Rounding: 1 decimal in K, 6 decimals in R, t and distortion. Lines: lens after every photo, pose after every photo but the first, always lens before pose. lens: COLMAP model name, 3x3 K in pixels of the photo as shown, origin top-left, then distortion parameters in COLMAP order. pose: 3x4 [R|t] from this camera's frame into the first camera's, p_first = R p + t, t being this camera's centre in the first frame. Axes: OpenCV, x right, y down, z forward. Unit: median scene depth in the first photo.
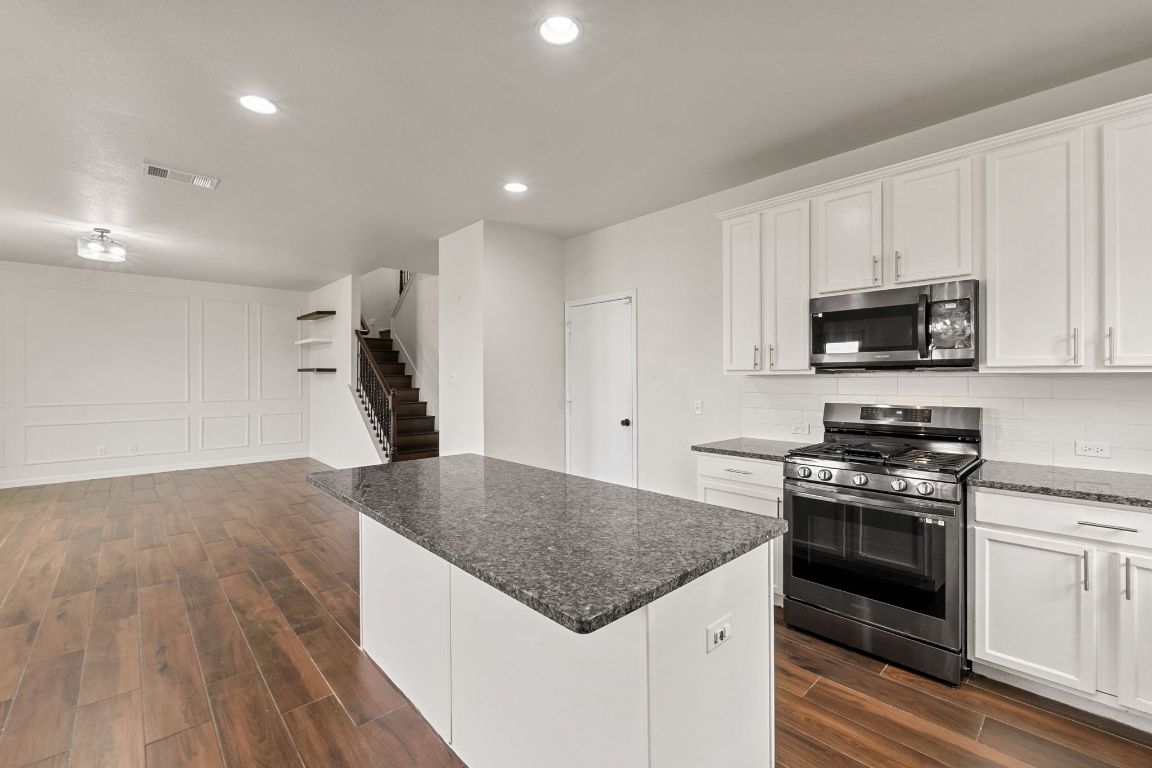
lens RADIAL K [[480.6, 0, 582.4], [0, 480.6, 379.1], [0, 0, 1]] dist [-0.010260, -0.000151]
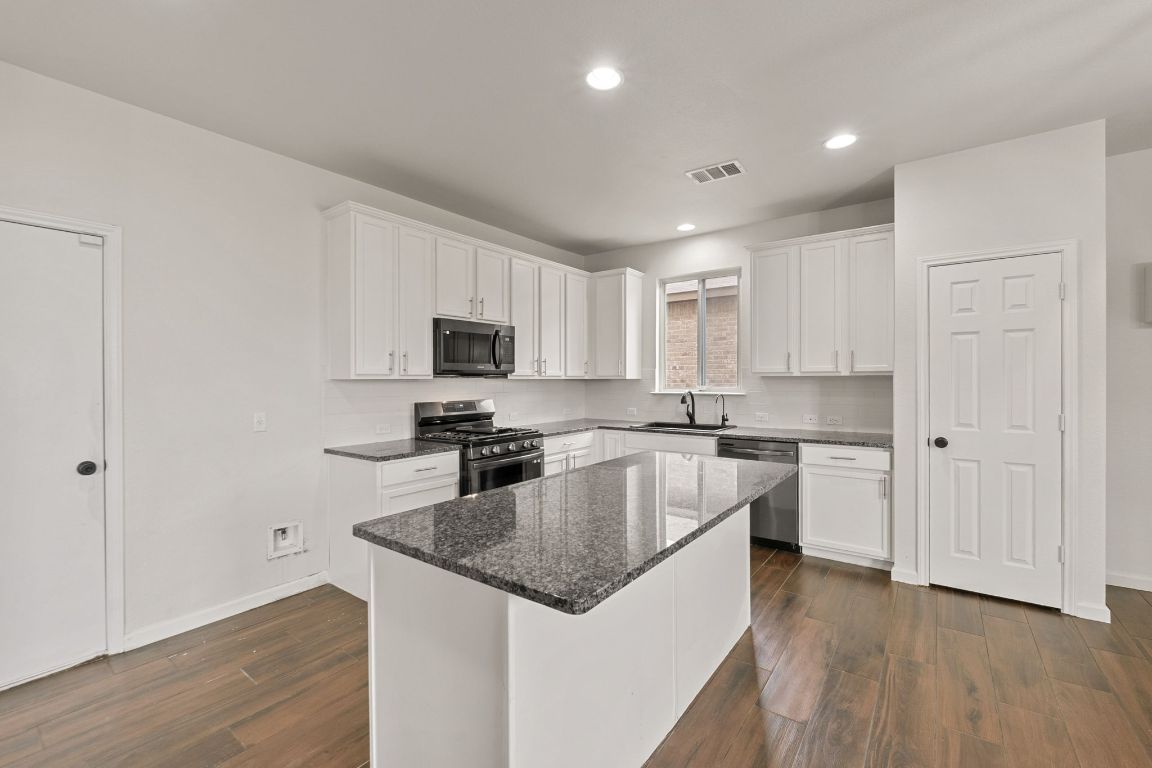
lens RADIAL K [[480.6, 0, 582.4], [0, 480.6, 379.1], [0, 0, 1]] dist [-0.010260, -0.000151]
pose [[-0.173777, 0.005585, 0.984769, -0.530378], [0.009036, 0.999951, -0.004076, -0.000864], [-0.984744, 0.008190, -0.173819, 0.563878]]
